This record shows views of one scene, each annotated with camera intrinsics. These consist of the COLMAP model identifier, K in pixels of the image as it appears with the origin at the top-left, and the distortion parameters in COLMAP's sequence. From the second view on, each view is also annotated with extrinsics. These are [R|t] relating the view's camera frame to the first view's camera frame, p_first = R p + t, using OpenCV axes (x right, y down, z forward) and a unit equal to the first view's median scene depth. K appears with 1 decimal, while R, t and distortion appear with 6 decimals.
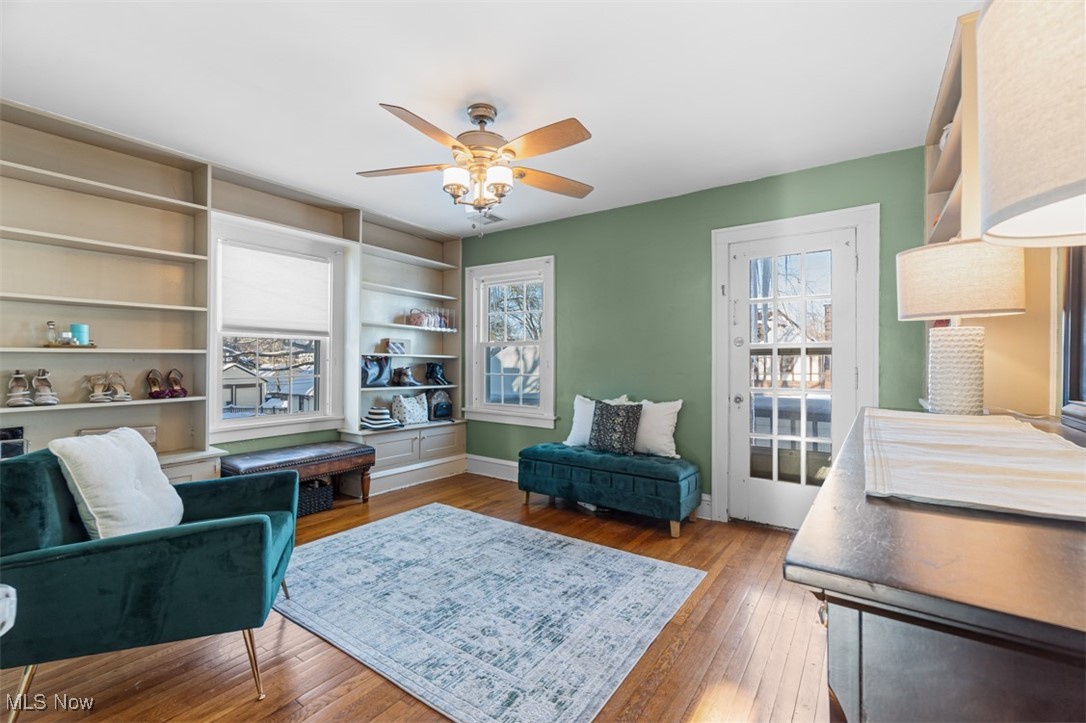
lens RADIAL K [[471.6, 0, 535.4], [0, 471.6, 357.5], [0, 0, 1]] dist [-0.003172, -0.000529]
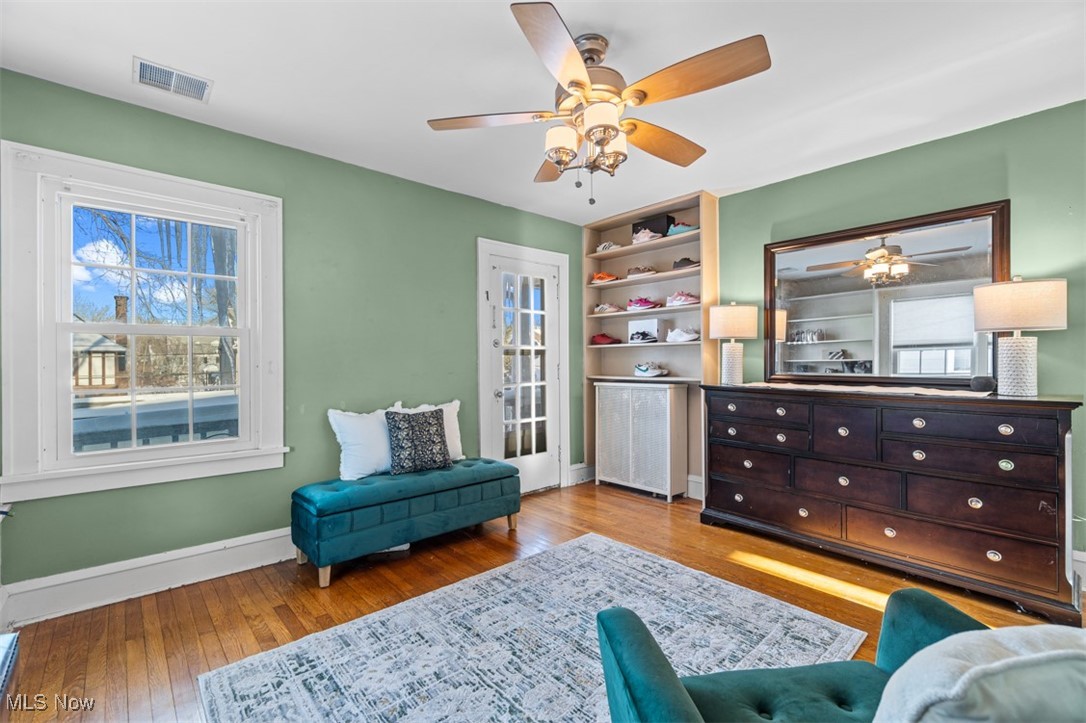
lens RADIAL K [[471.6, 0, 535.4], [0, 471.6, 357.5], [0, 0, 1]] dist [-0.003172, -0.000529]
pose [[0.223070, 0.000612, 0.974802, -0.651135], [-0.002624, 0.999997, -0.000028, 0.000470], [-0.974799, -0.002551, 0.223071, 0.655586]]
